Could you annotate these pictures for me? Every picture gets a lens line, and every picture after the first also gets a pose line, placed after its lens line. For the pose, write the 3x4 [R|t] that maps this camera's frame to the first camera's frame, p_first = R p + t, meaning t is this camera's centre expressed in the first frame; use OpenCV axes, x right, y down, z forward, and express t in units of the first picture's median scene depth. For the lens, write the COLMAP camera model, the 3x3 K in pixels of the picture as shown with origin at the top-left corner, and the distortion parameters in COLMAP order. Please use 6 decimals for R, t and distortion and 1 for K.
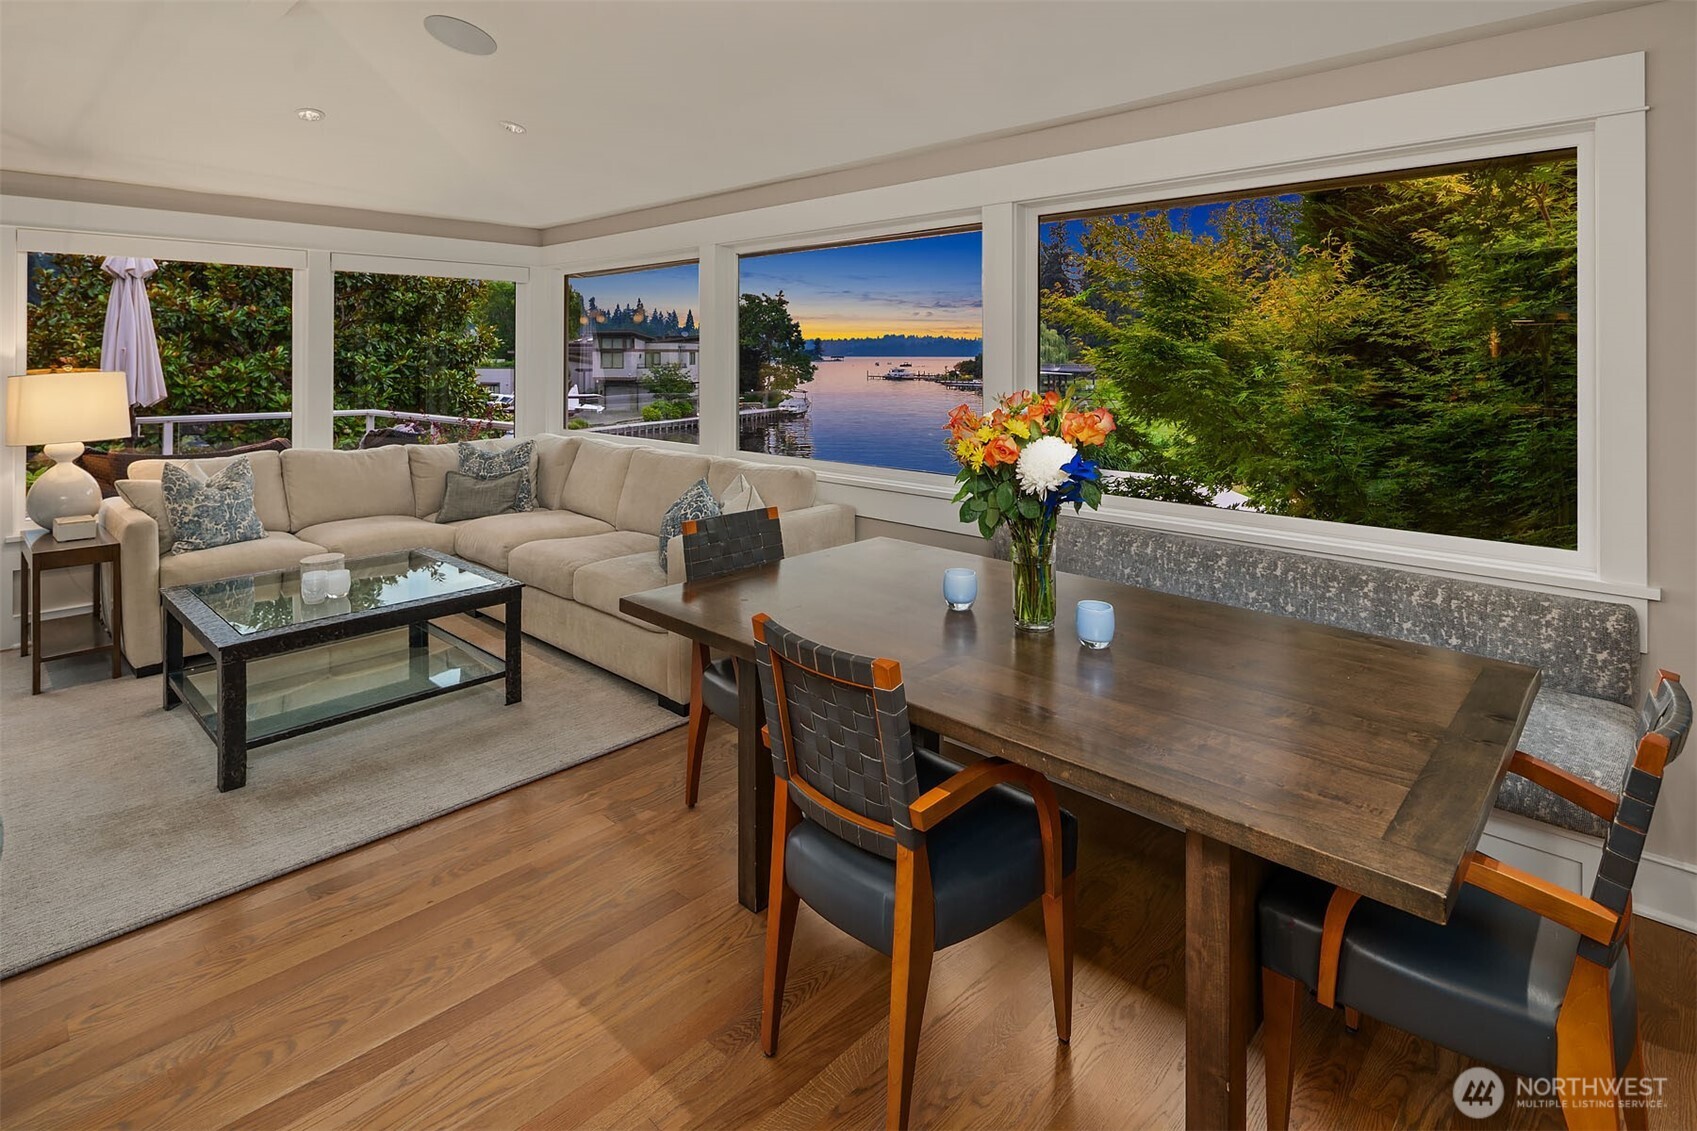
lens RADIAL K [[842.6, 0, 848.5], [0, 842.6, 566.5], [0, 0, 1]] dist [0.000975, -0.000246]
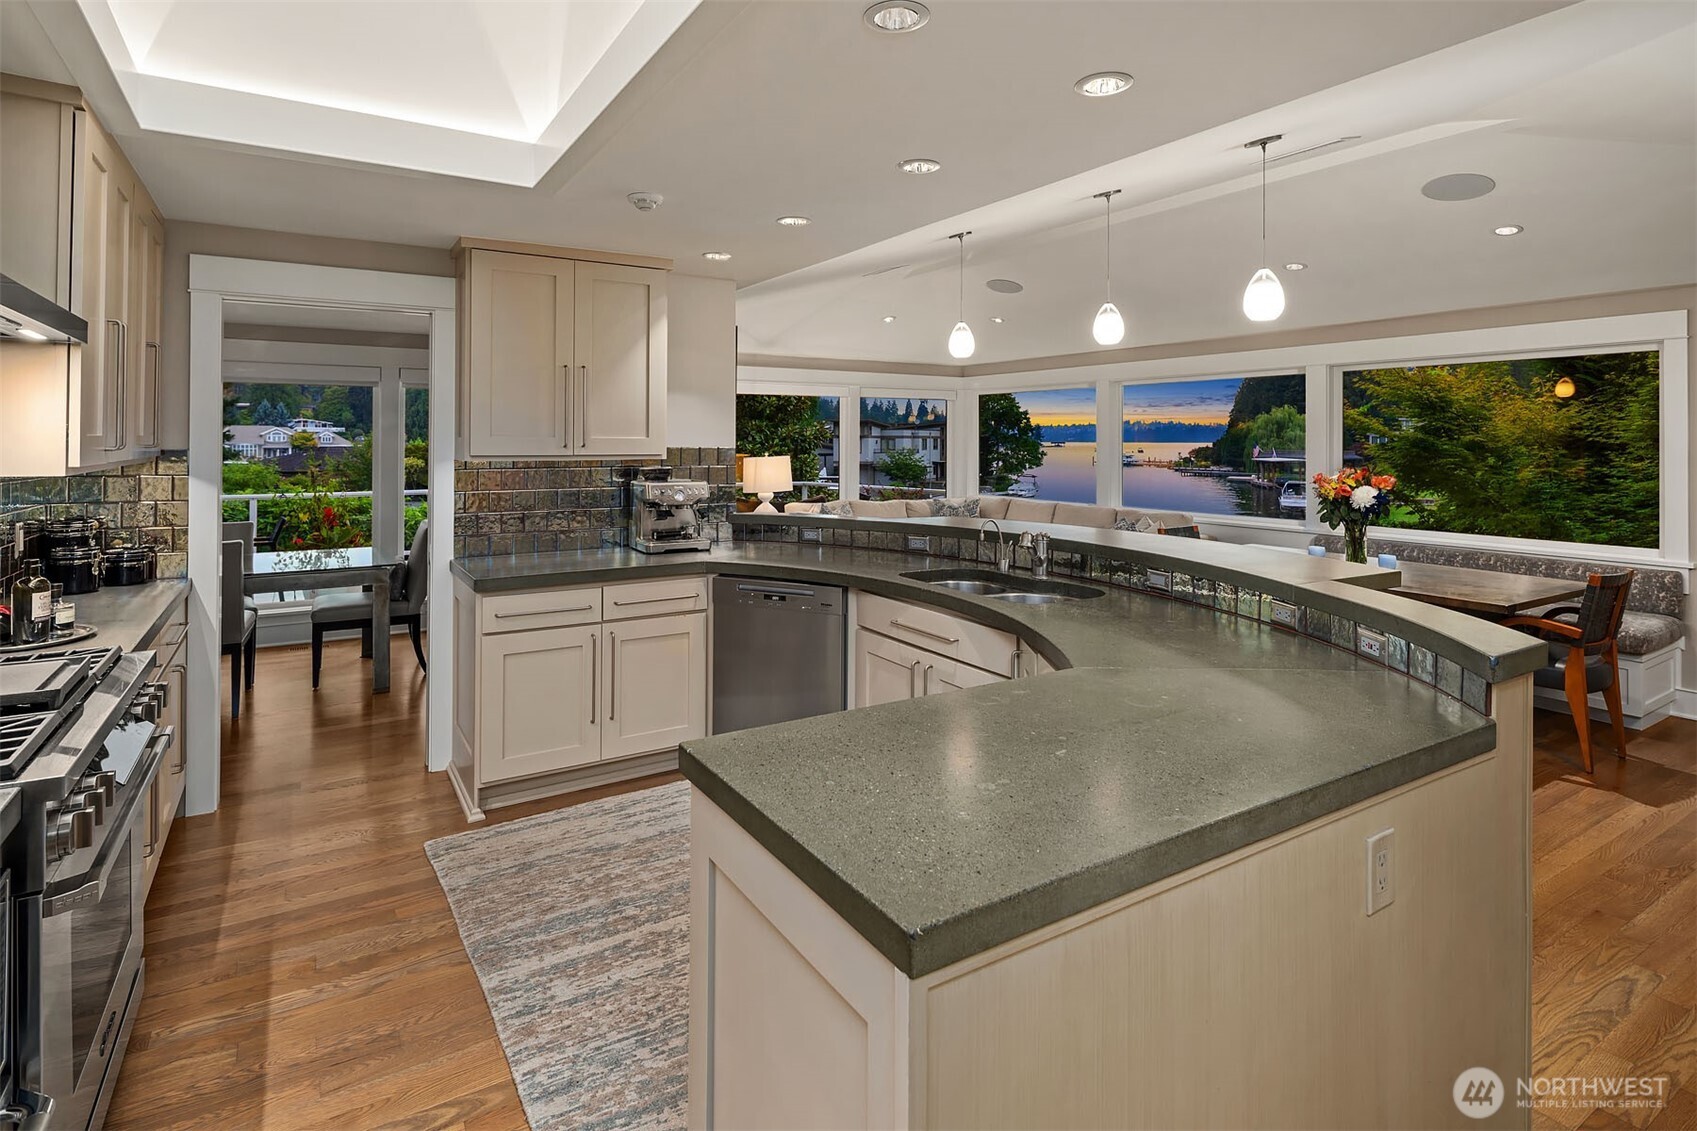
lens RADIAL K [[842.6, 0, 833.1], [0, 842.6, 558.1], [0, 0, 1]] dist [0.000975, -0.000246]
pose [[0.962935, 0.038039, -0.267038, -0.257612], [-0.066455, 0.992946, -0.098193, 0.173636], [0.261419, 0.112299, 0.958670, -0.752654]]
